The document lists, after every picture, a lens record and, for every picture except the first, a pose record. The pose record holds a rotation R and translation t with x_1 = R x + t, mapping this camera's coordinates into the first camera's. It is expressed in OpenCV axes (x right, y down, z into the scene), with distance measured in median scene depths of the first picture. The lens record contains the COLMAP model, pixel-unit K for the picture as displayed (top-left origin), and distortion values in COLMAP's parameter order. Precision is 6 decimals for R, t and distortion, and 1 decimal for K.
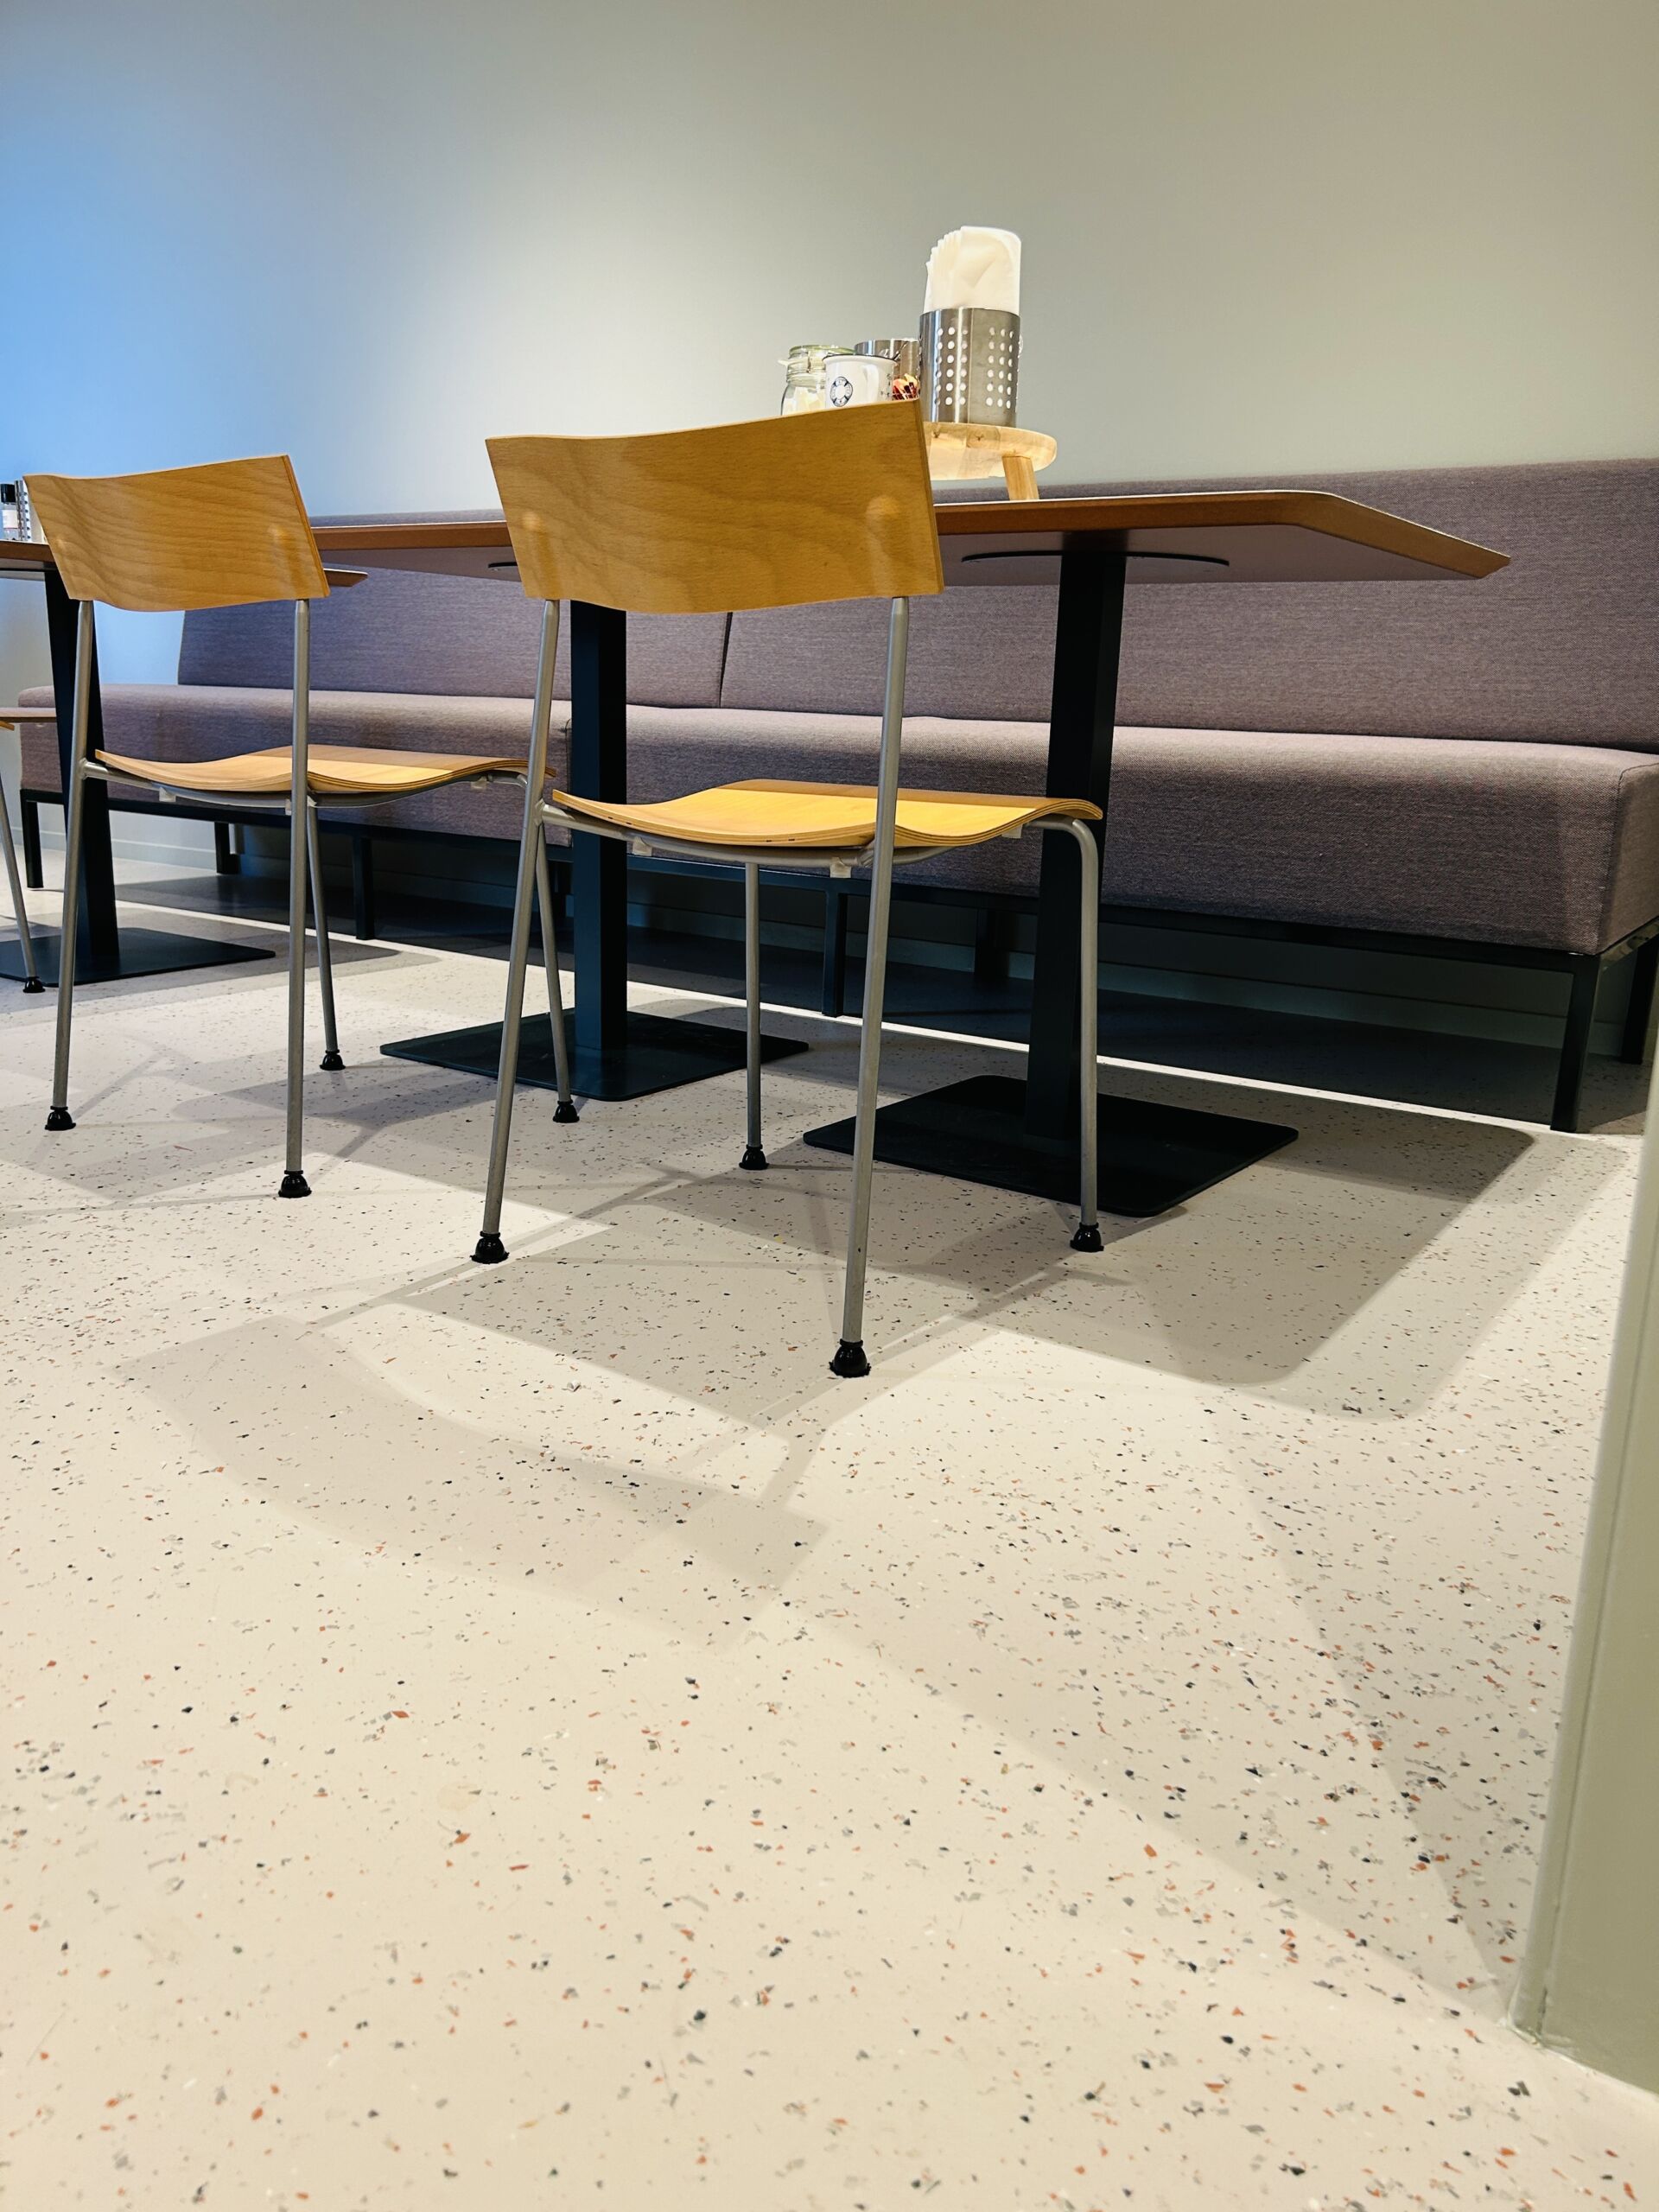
lens RADIAL K [[1674.2, 0, 829.1], [0, 1674.2, 1103.3], [0, 0, 1]] dist [0.009329, -0.011251]
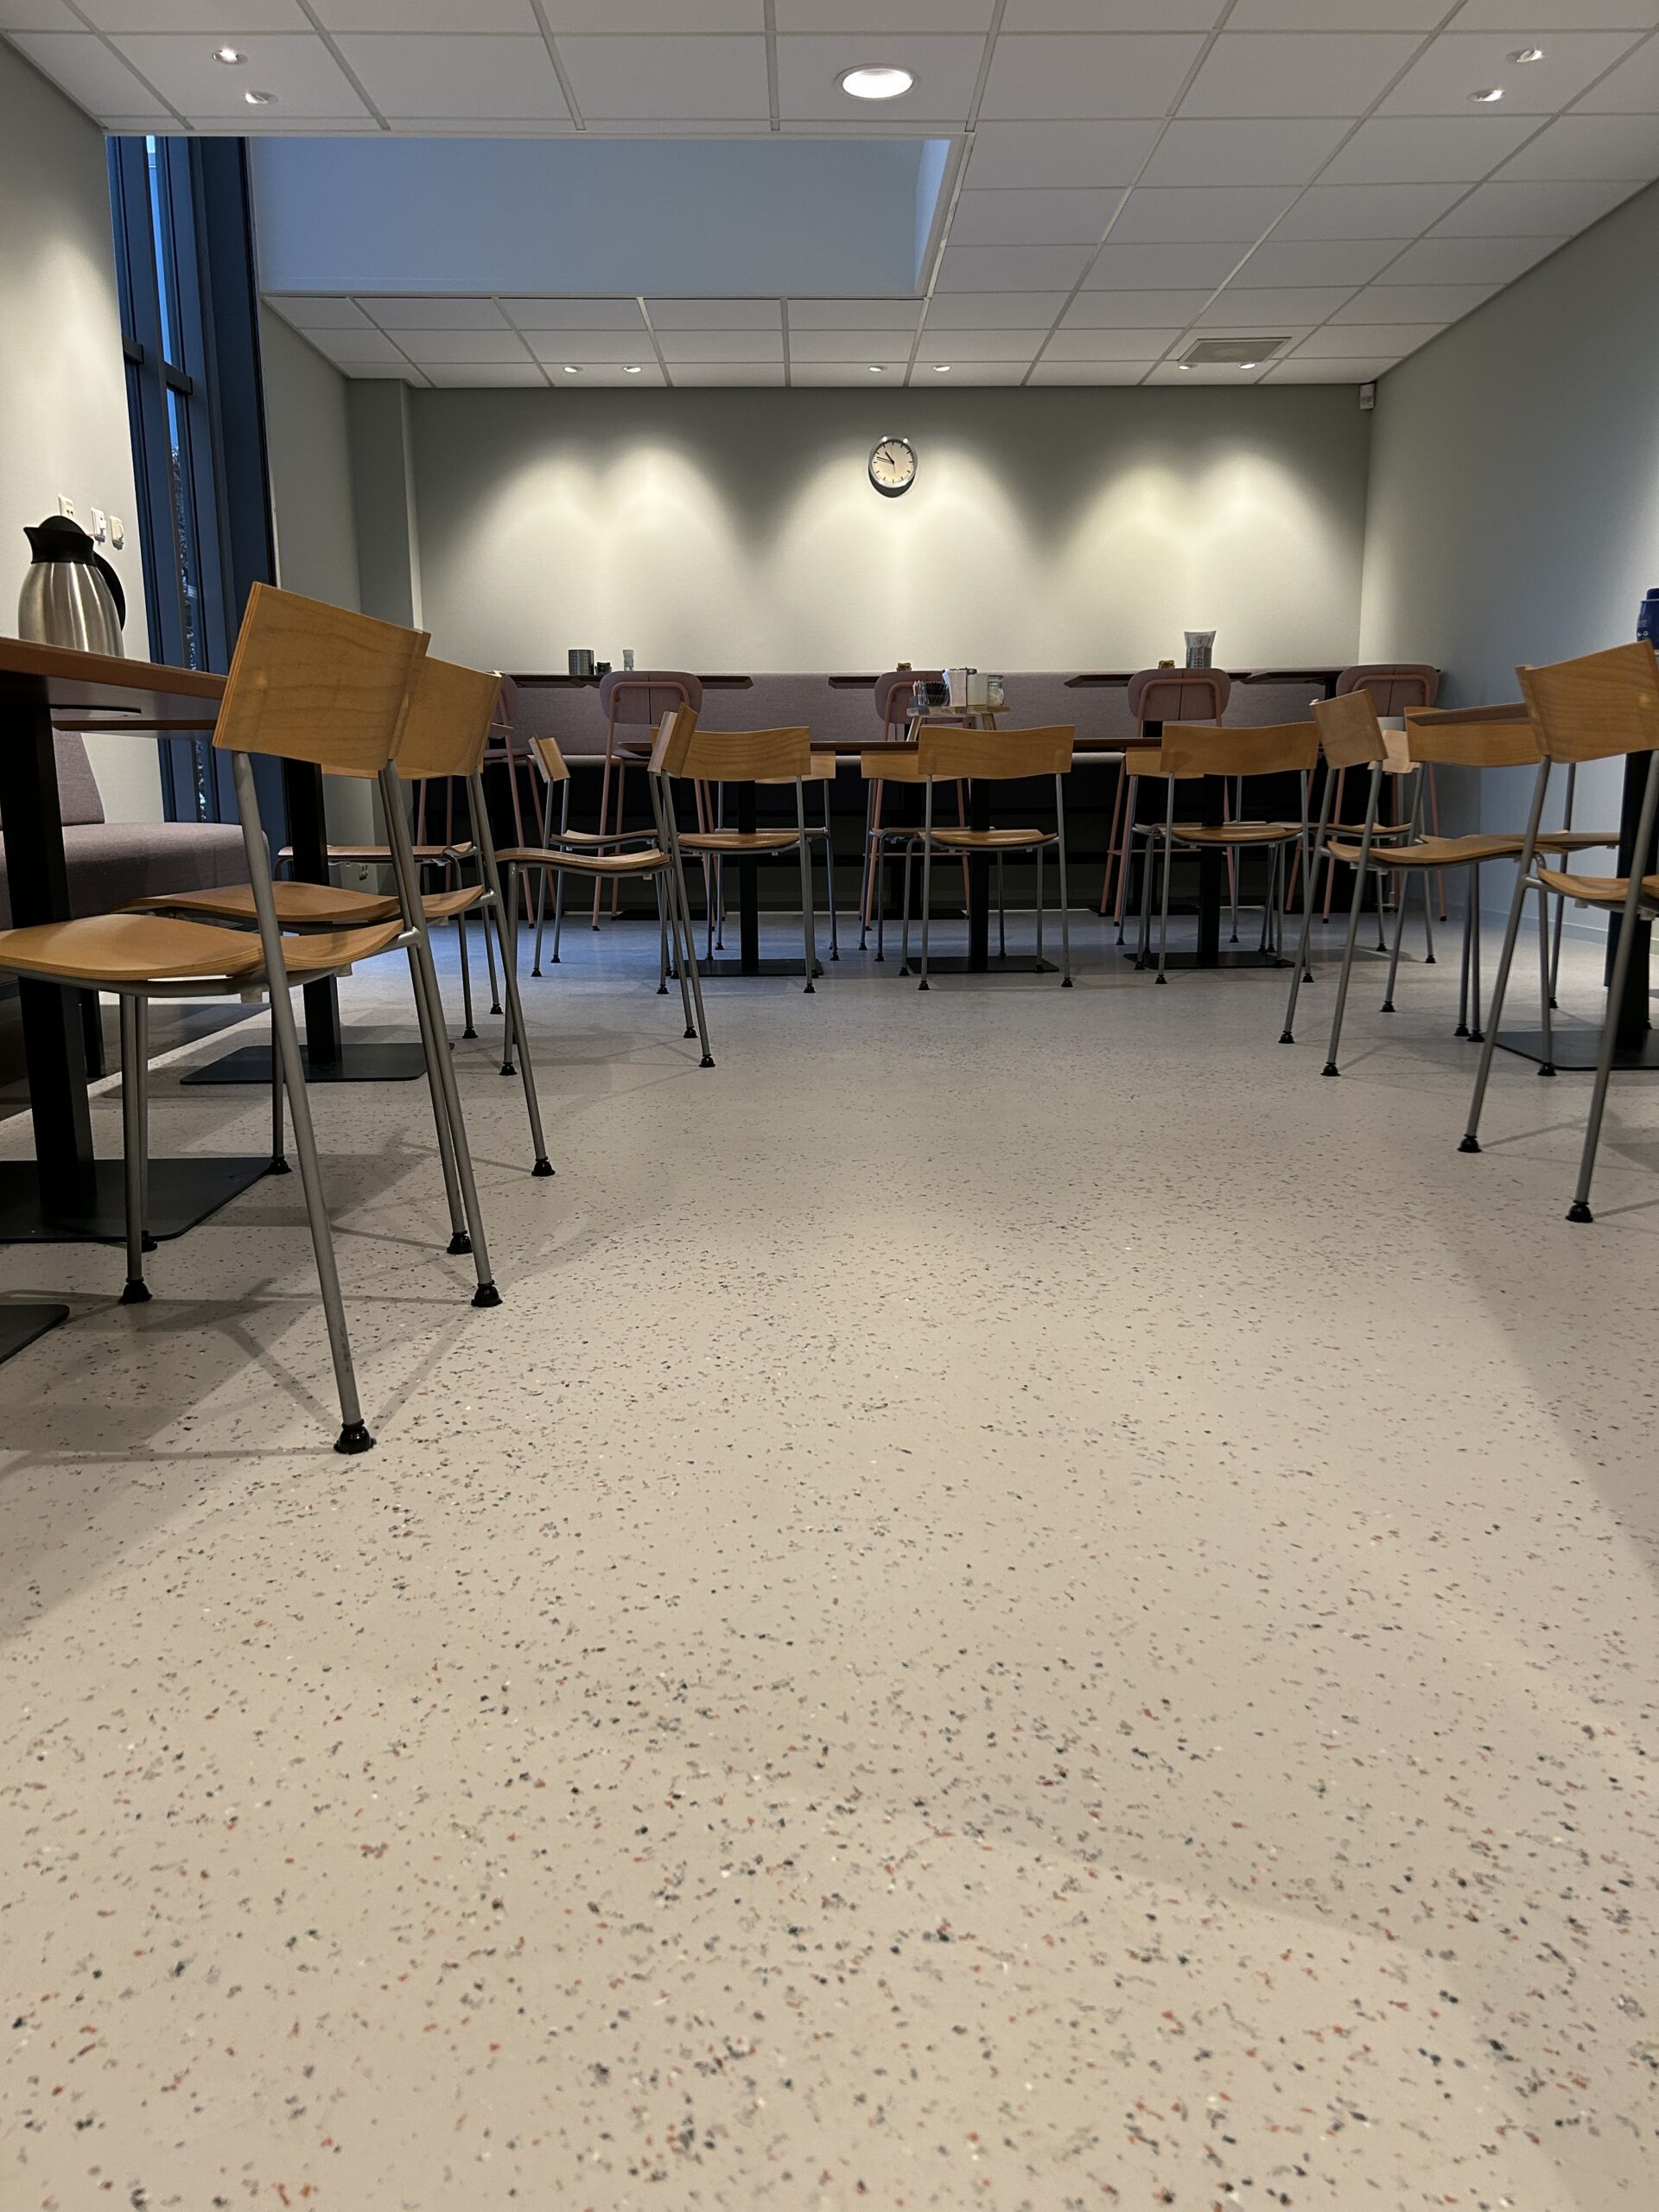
lens RADIAL K [[1674.2, 0, 833.0], [0, 1674.2, 1106.9], [0, 0, 1]] dist [0.009329, -0.011251]
pose [[0.574840, 0.128420, -0.808126, 0.491471], [-0.177761, 0.983621, 0.029862, 0.038719], [0.798724, 0.126487, 0.588252, -0.227712]]
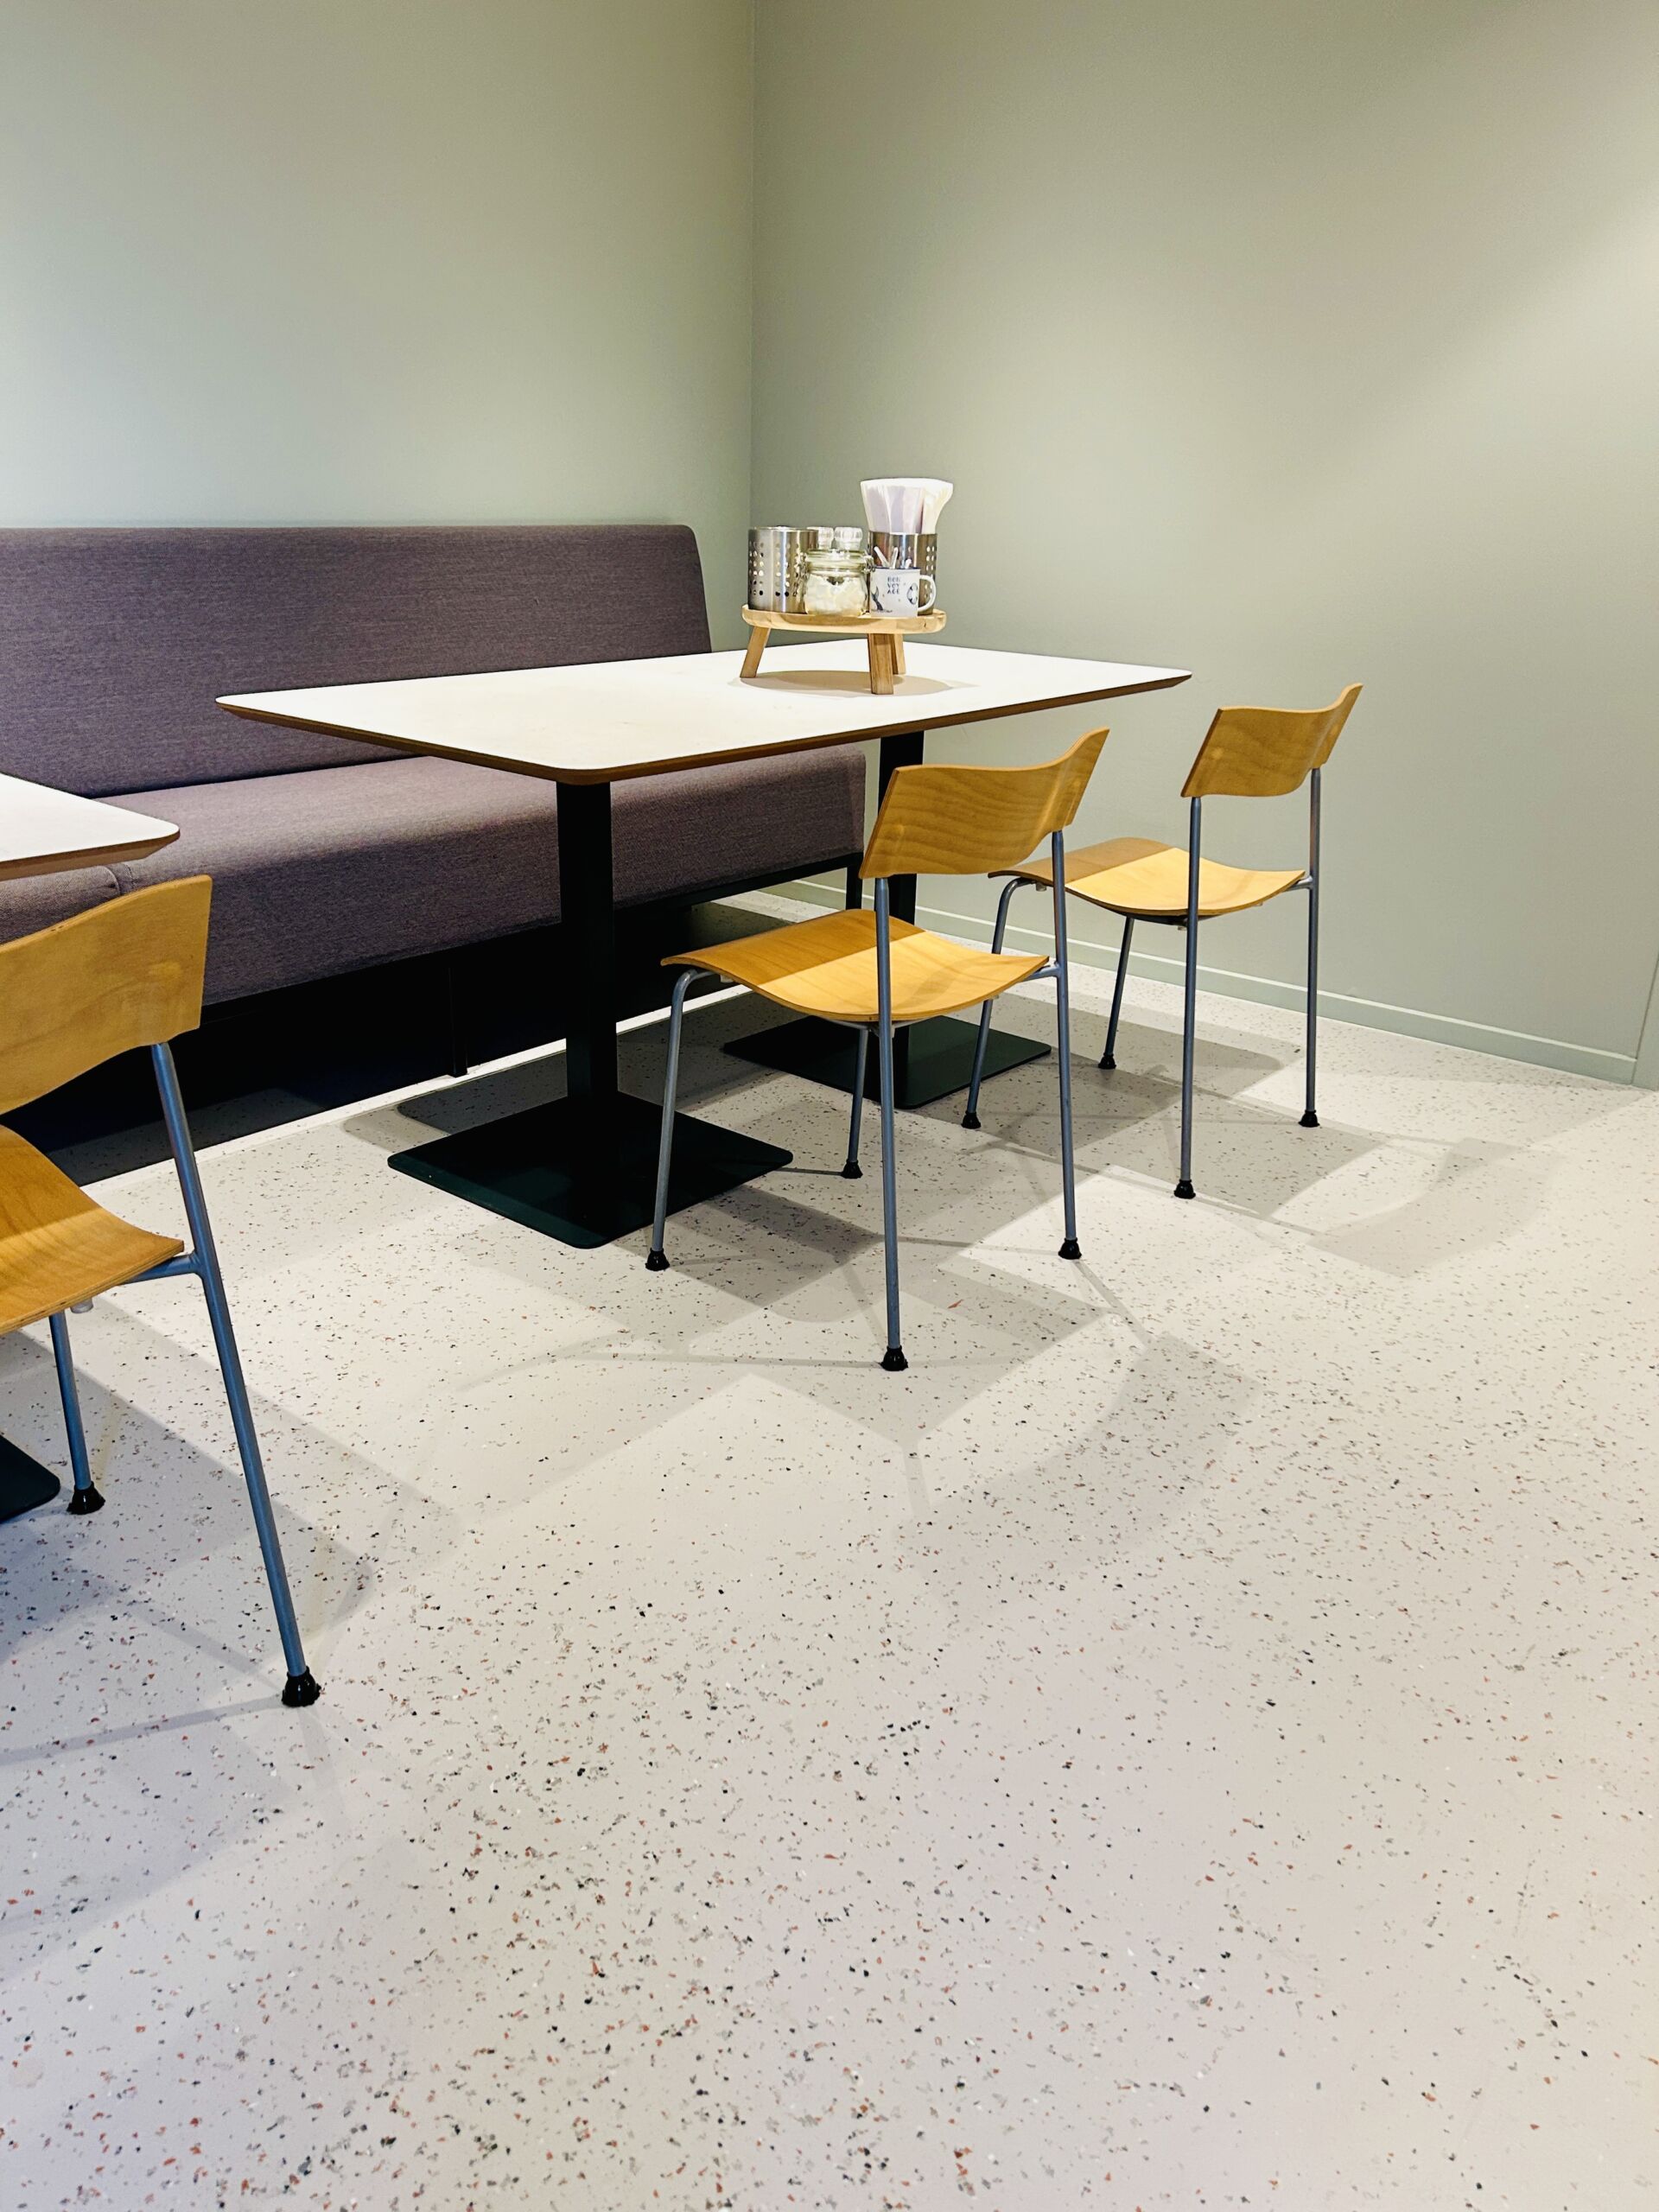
lens RADIAL K [[1674.2, 0, 833.9], [0, 1674.2, 1109.3], [0, 0, 1]] dist [0.009329, -0.011251]
pose [[0.085873, -0.377404, 0.922059, -2.082576], [0.212662, 0.911092, 0.353109, -0.770488], [-0.973345, 0.165764, 0.158498, 1.302054]]
